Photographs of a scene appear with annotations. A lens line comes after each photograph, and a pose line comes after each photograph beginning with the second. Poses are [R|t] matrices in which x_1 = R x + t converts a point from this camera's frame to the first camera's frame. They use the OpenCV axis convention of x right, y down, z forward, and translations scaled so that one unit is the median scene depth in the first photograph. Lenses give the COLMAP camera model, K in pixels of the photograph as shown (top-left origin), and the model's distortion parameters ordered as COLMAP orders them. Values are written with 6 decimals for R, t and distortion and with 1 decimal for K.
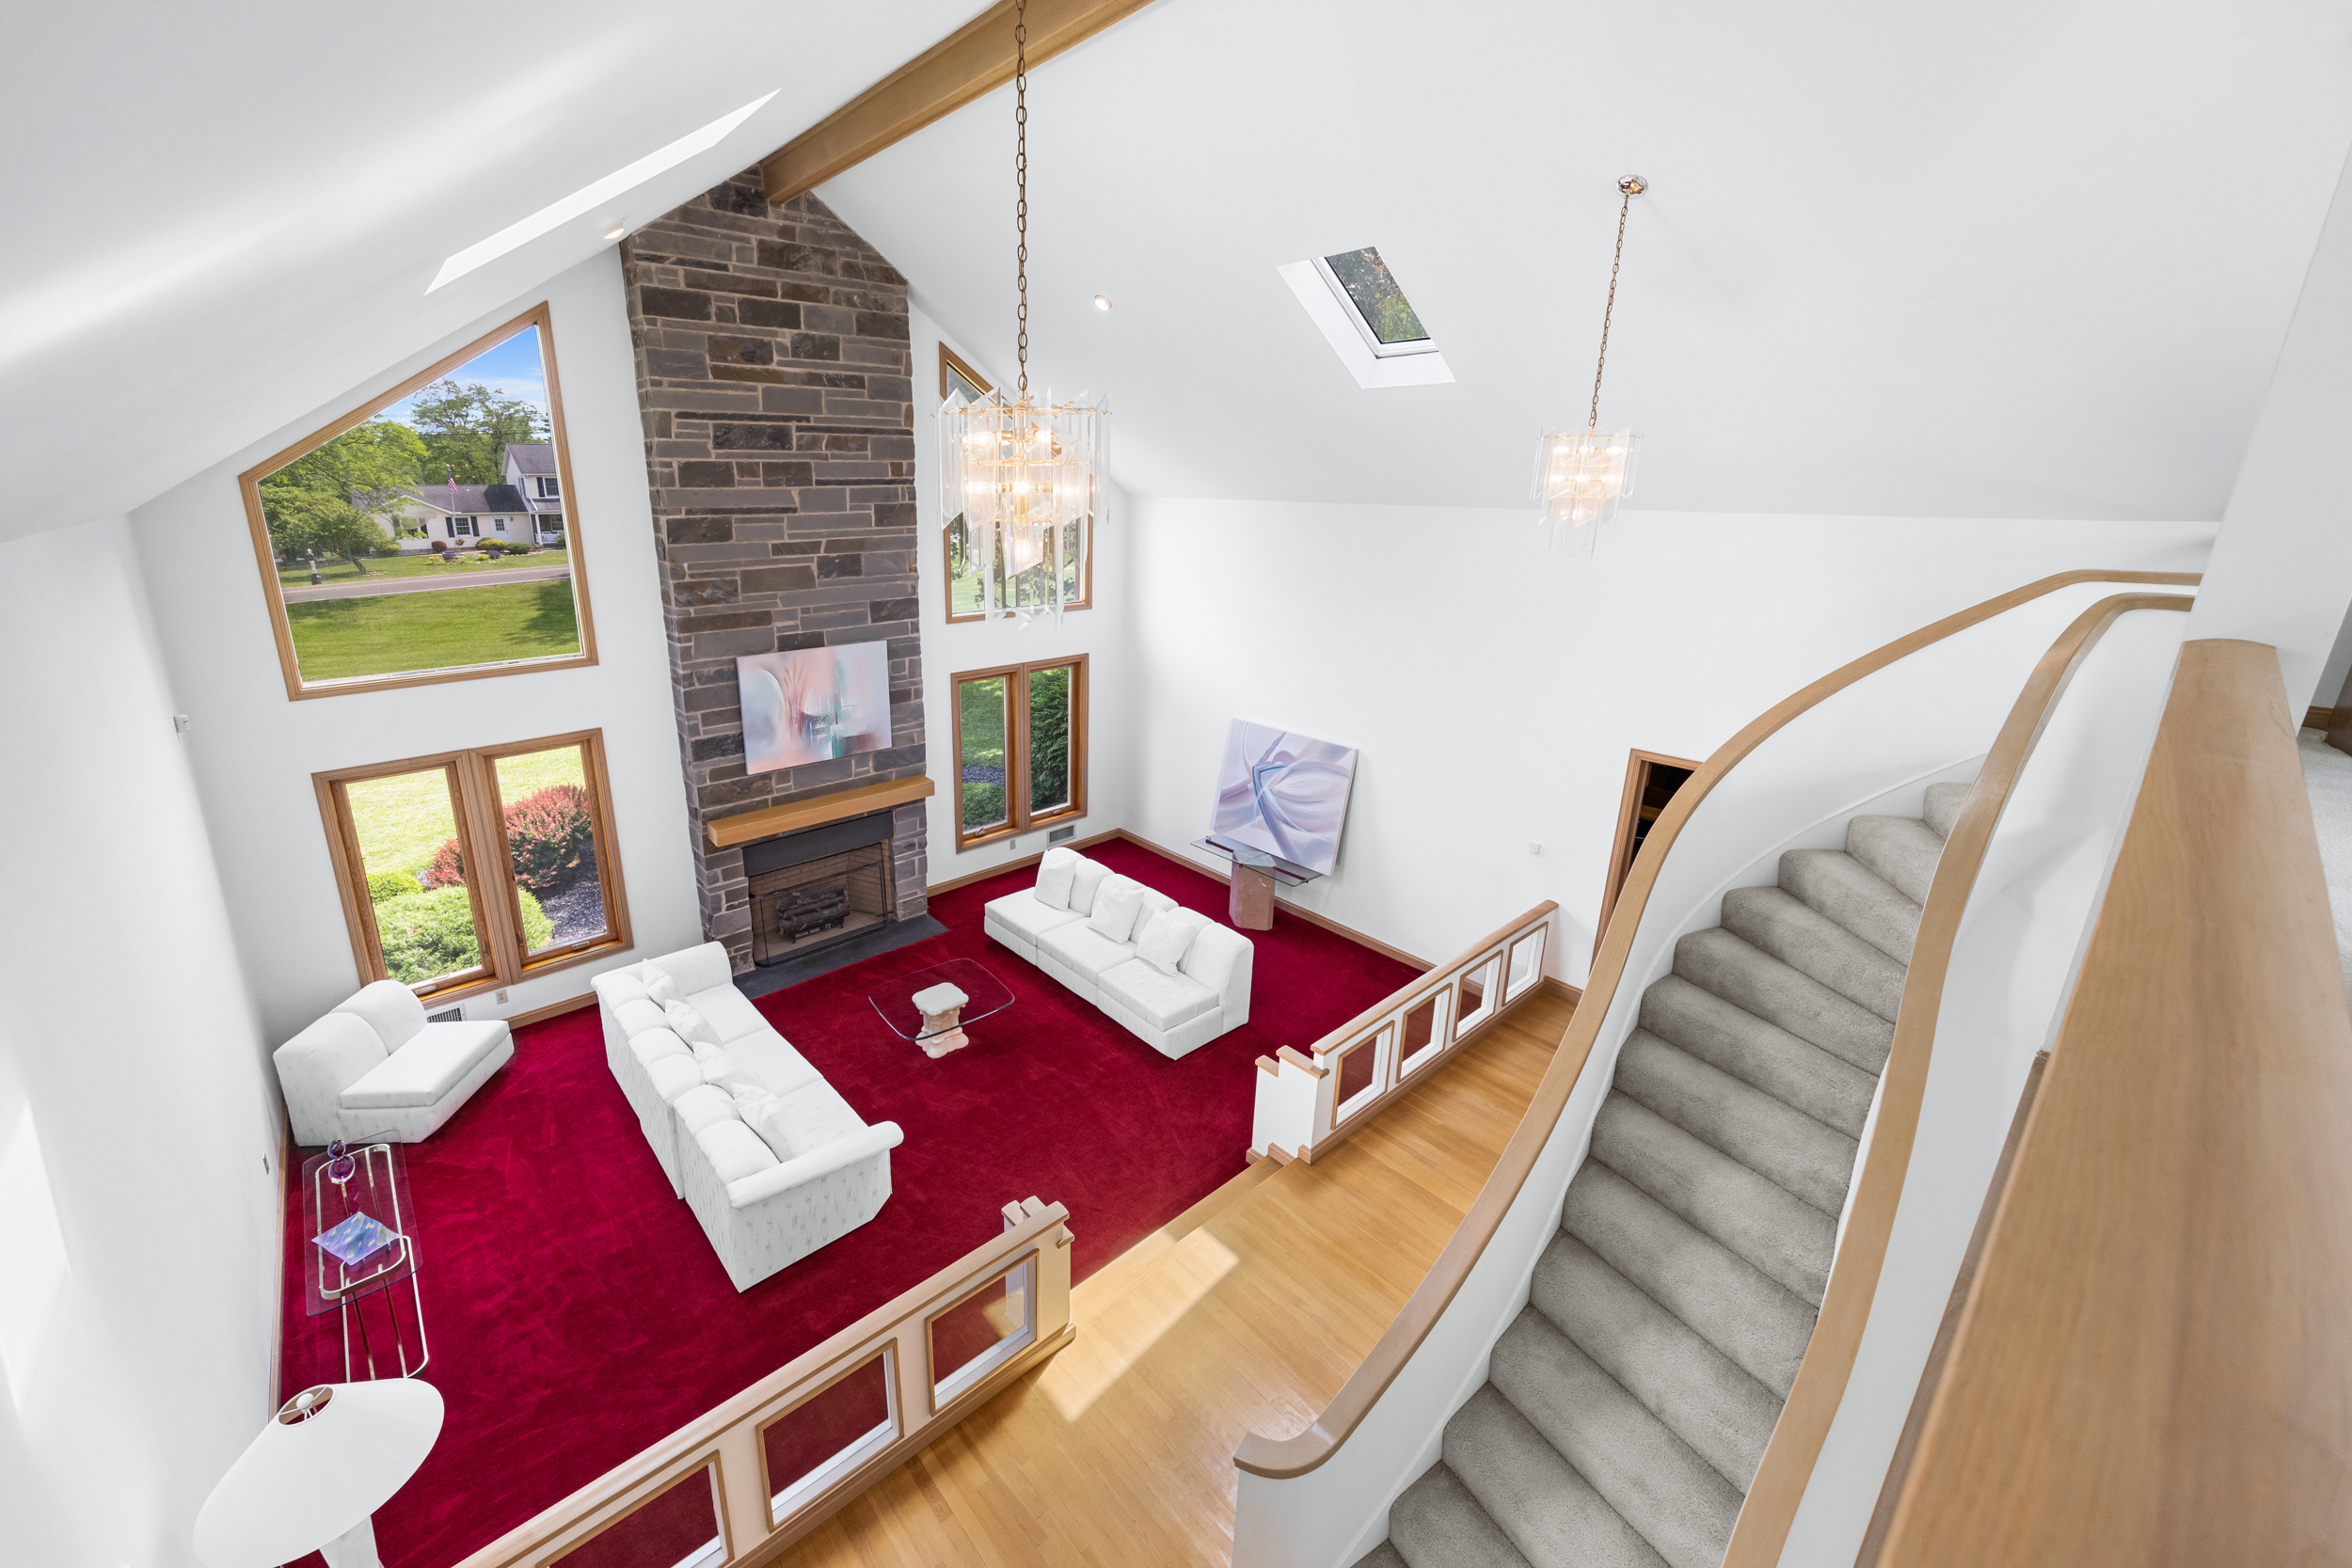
lens RADIAL K [[917.3, 0, 1212.4], [0, 917.3, 737.6], [0, 0, 1]] dist [-0.003212, -0.000353]
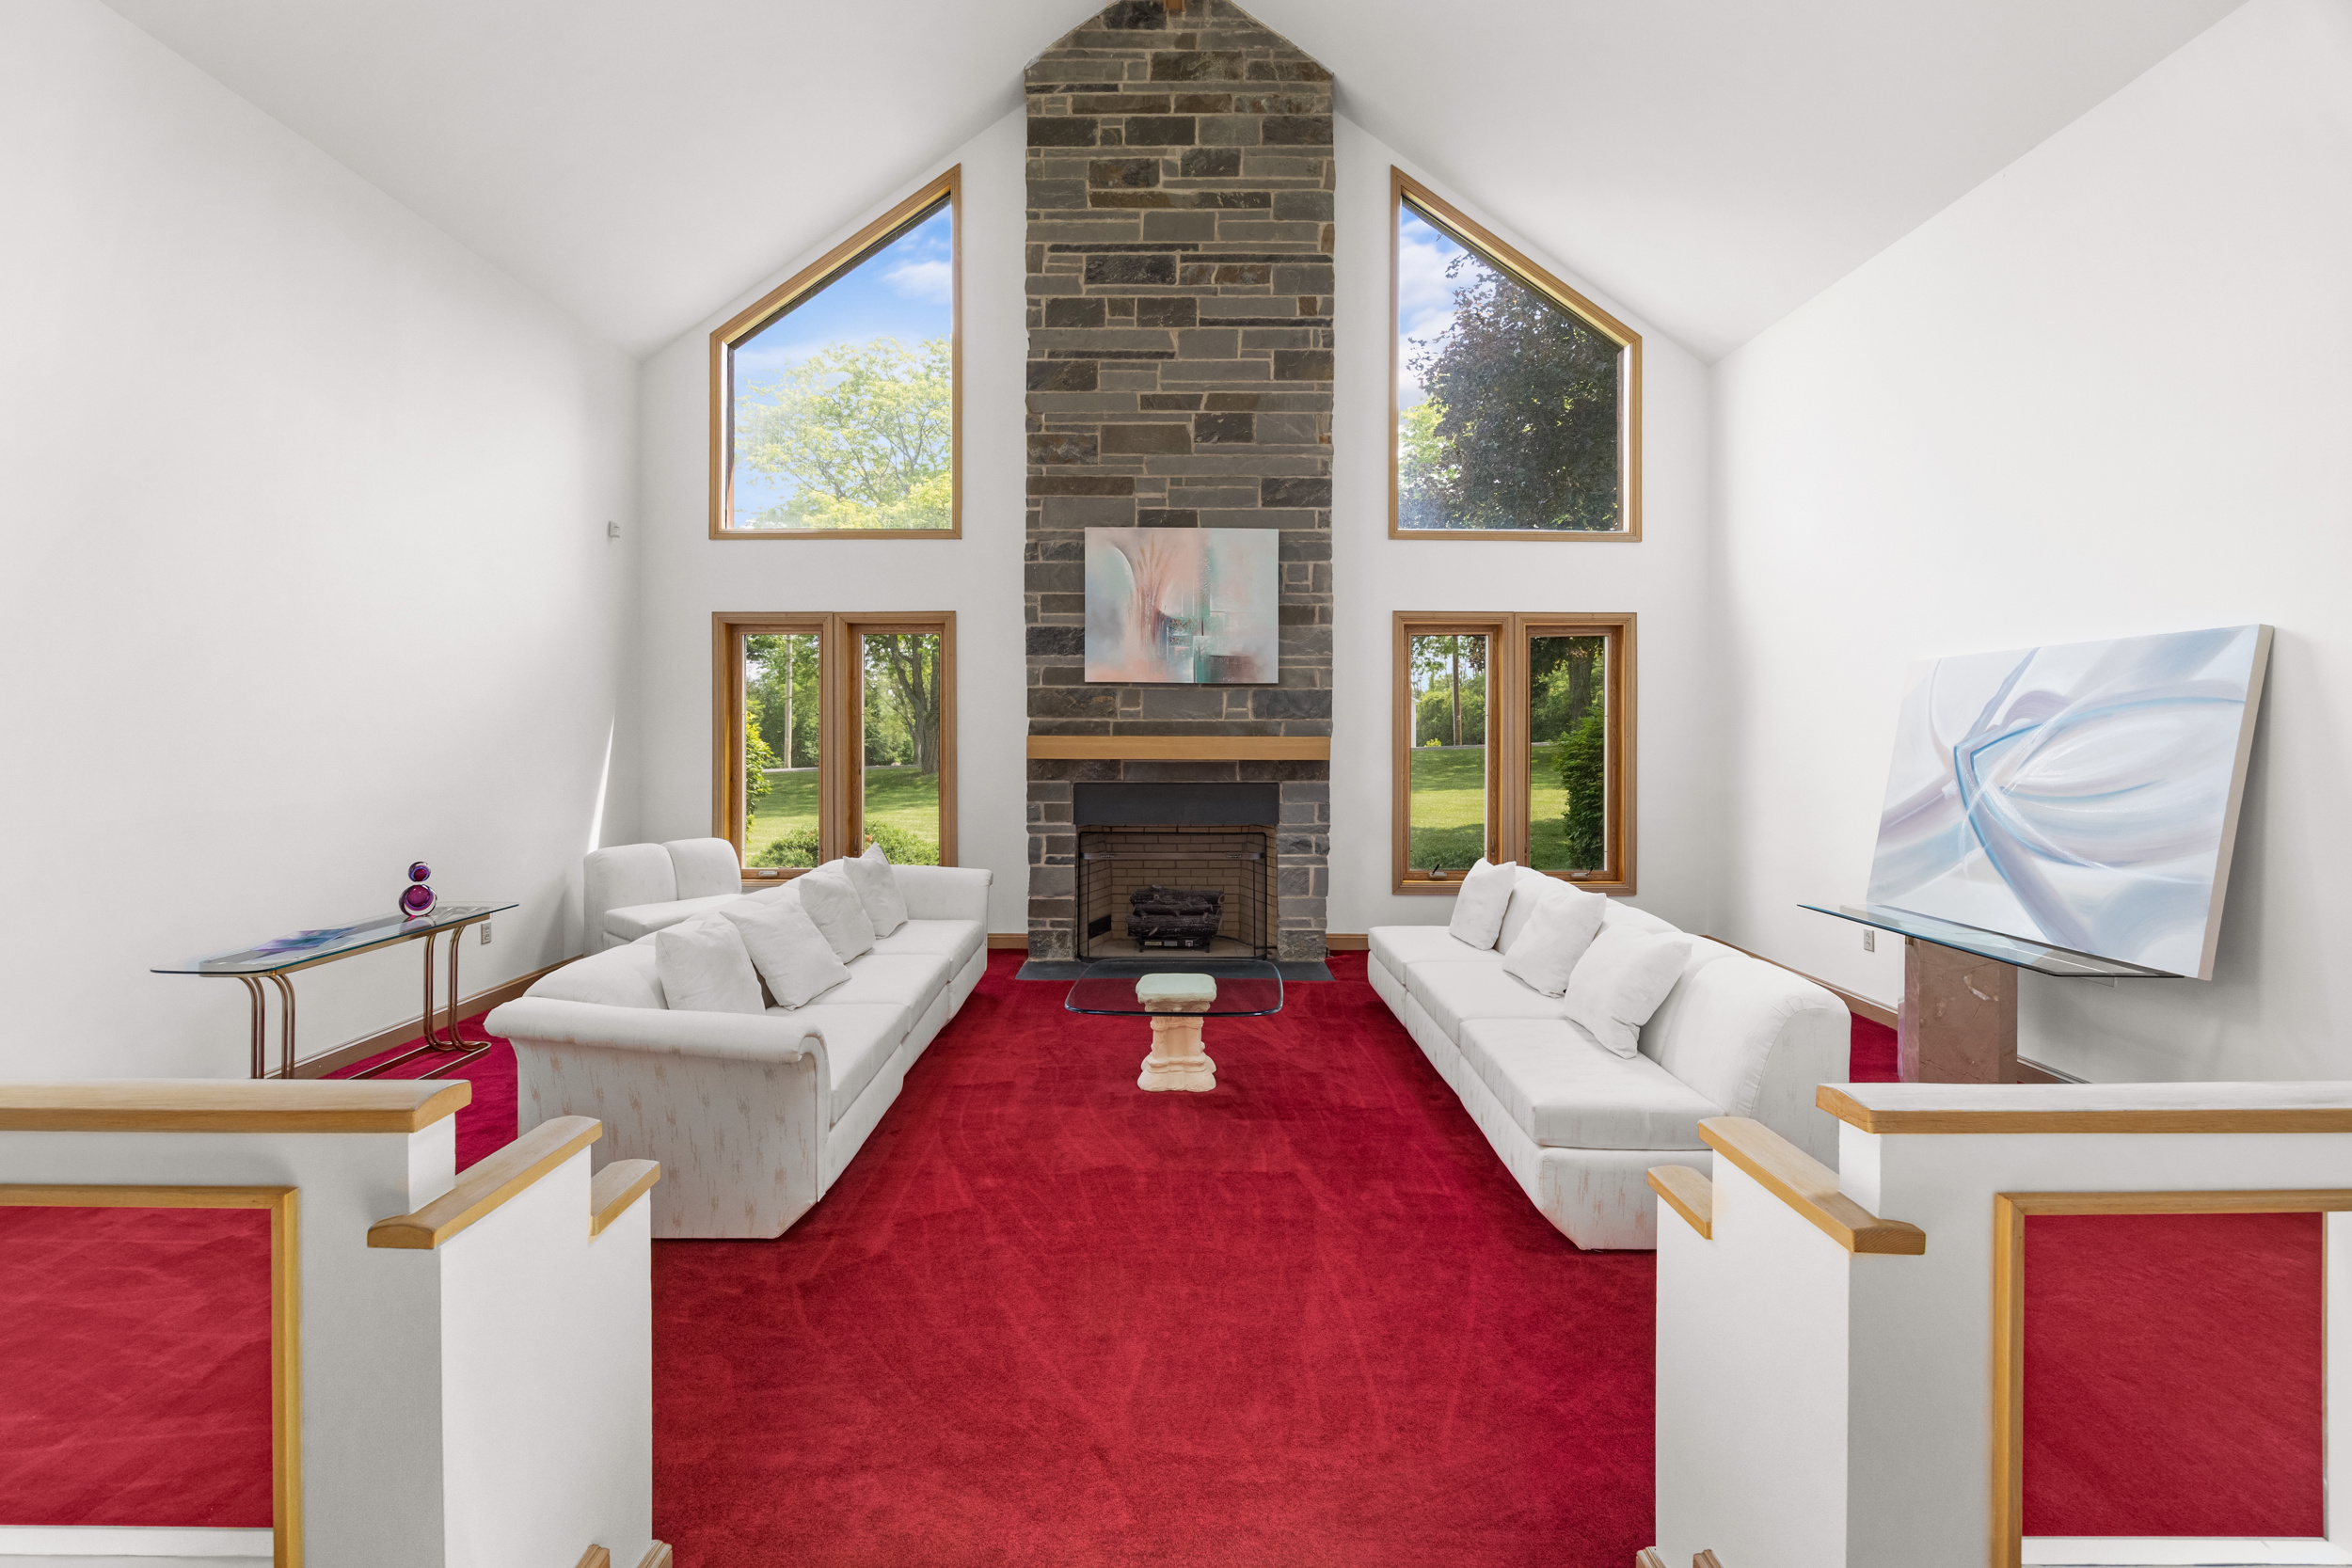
lens RADIAL K [[917.3, 0, 1233.1], [0, 917.3, 746.4], [0, 0, 1]] dist [-0.003212, -0.000353]
pose [[0.725037, -0.041318, -0.687470, 0.129280], [-0.171574, 0.955891, -0.238401, 0.269728], [0.666997, 0.290801, 0.685967, 0.583530]]
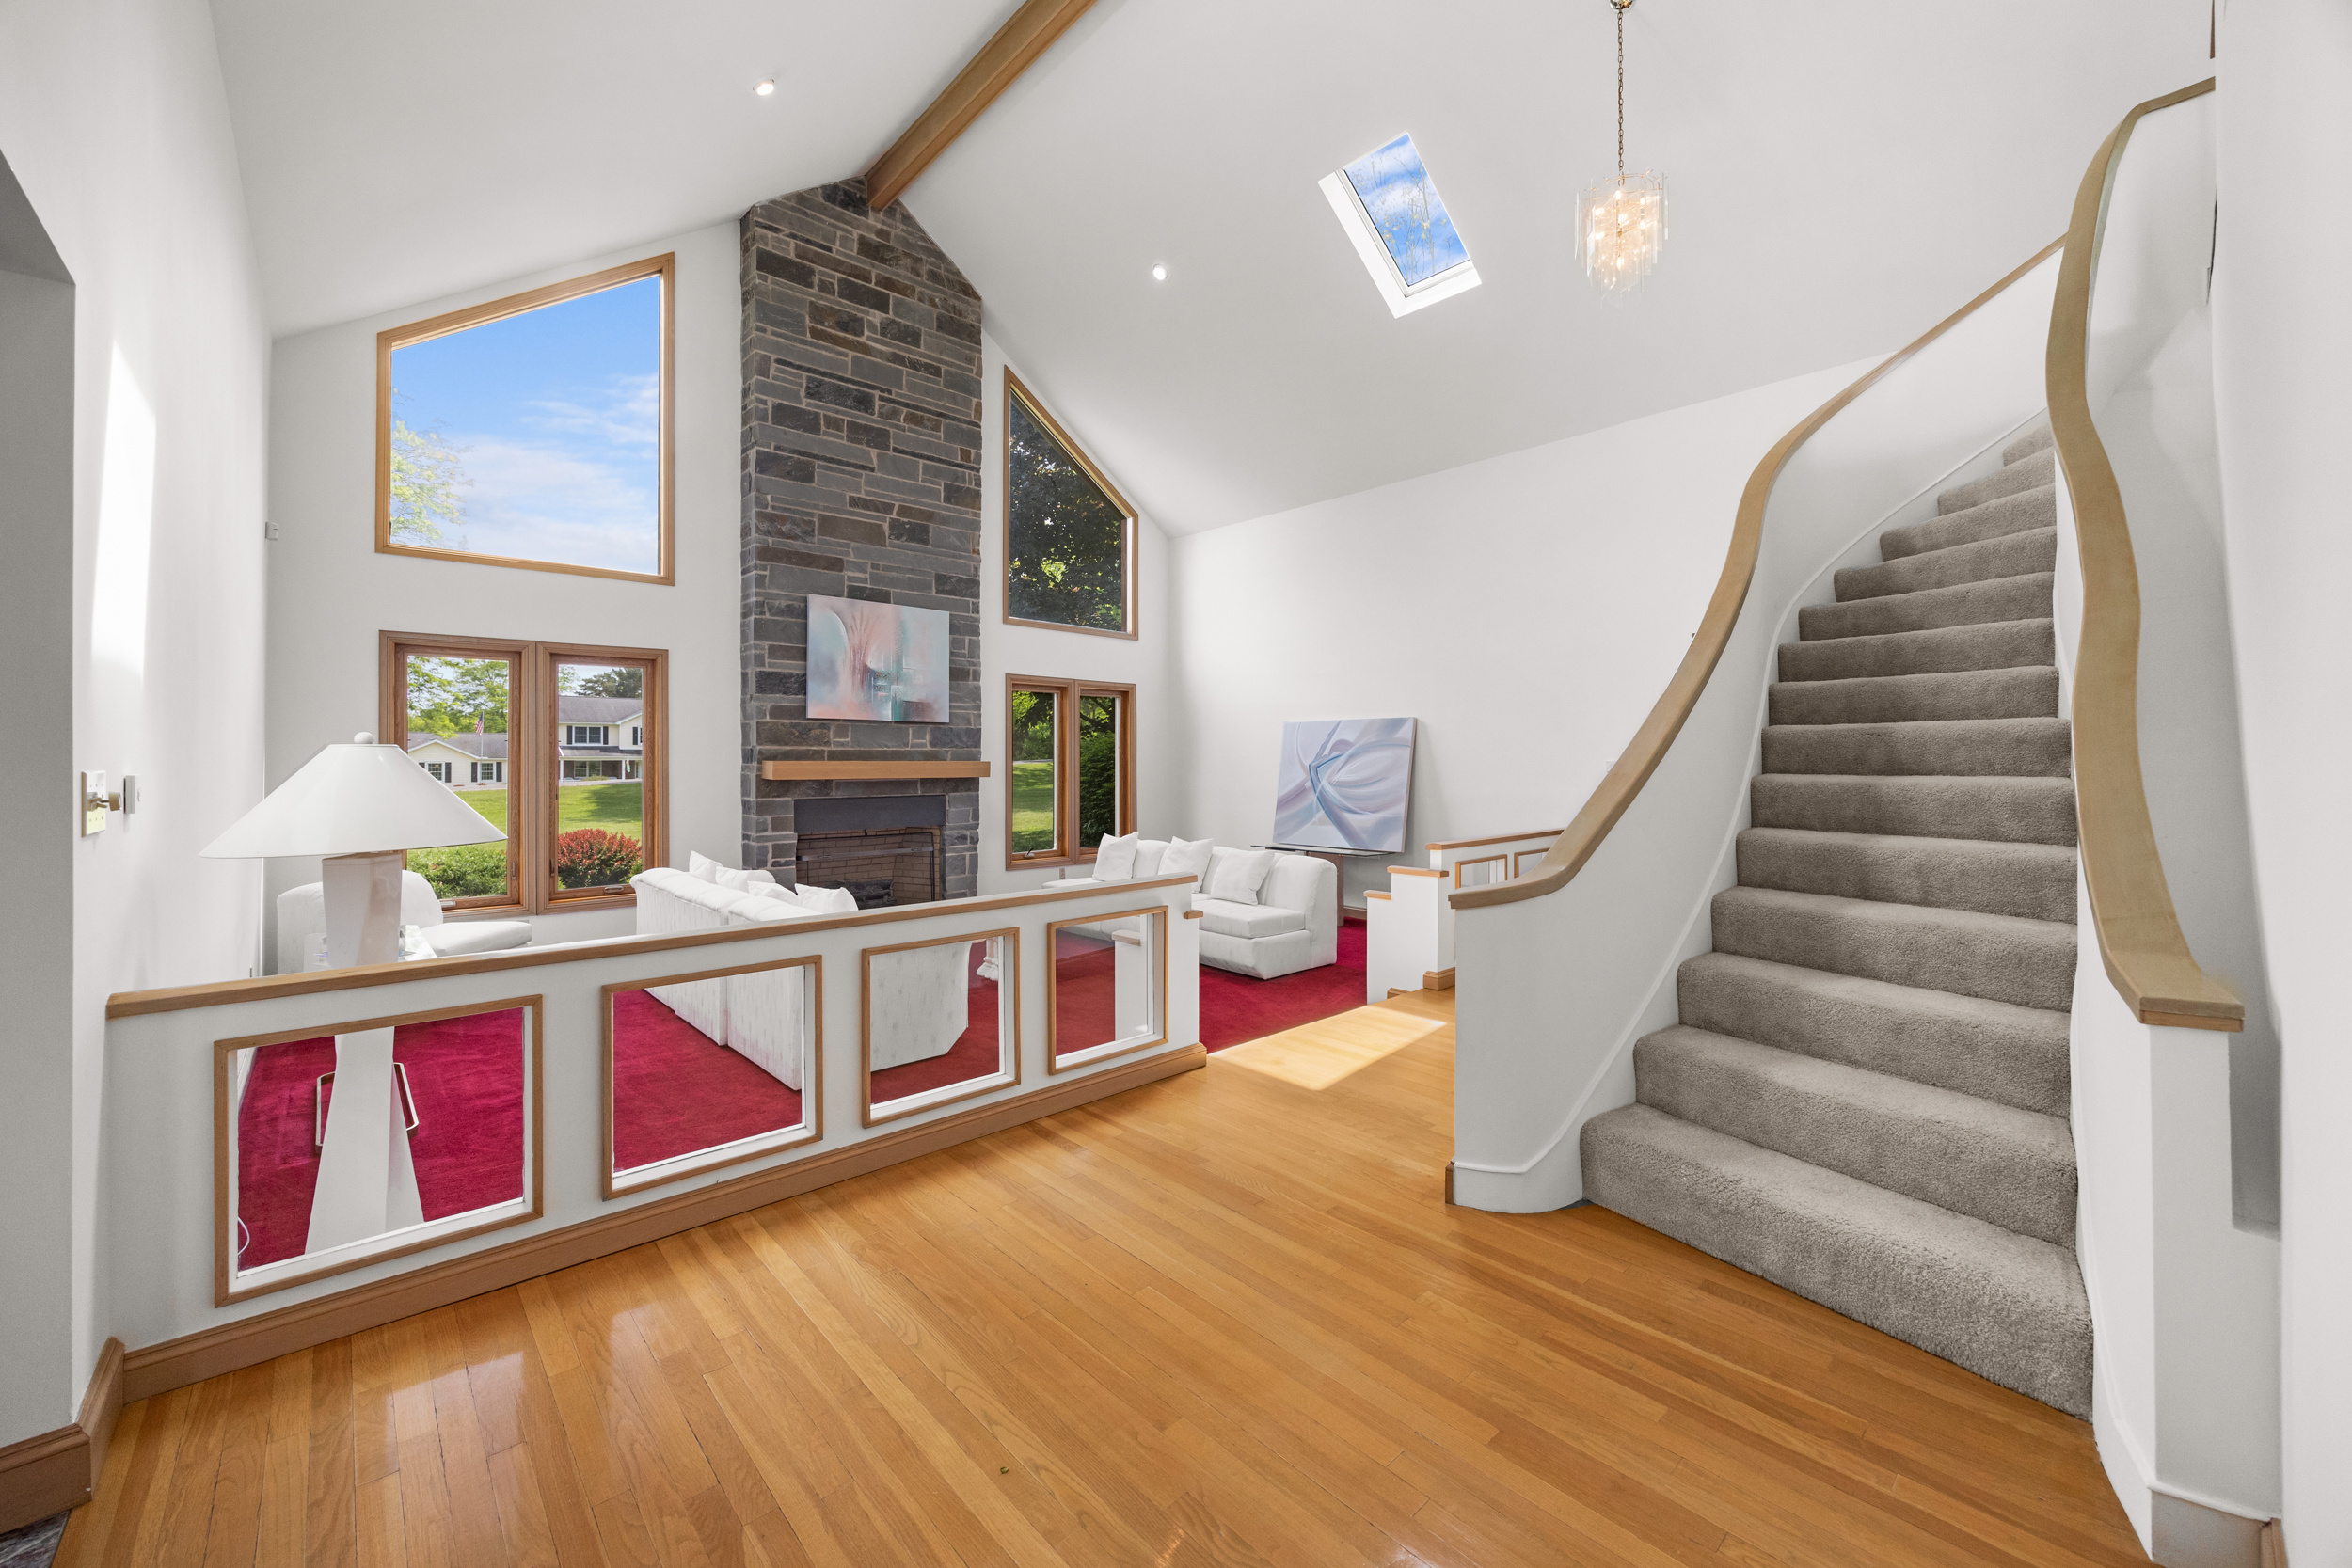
lens RADIAL K [[917.3, 0, 1228.3], [0, 917.3, 776.5], [0, 0, 1]] dist [-0.003212, -0.000353]
pose [[0.998350, -0.052126, 0.024093, -0.088516], [0.056787, 0.958532, -0.279269, 0.415849], [-0.008537, 0.280176, 0.959911, 0.076817]]
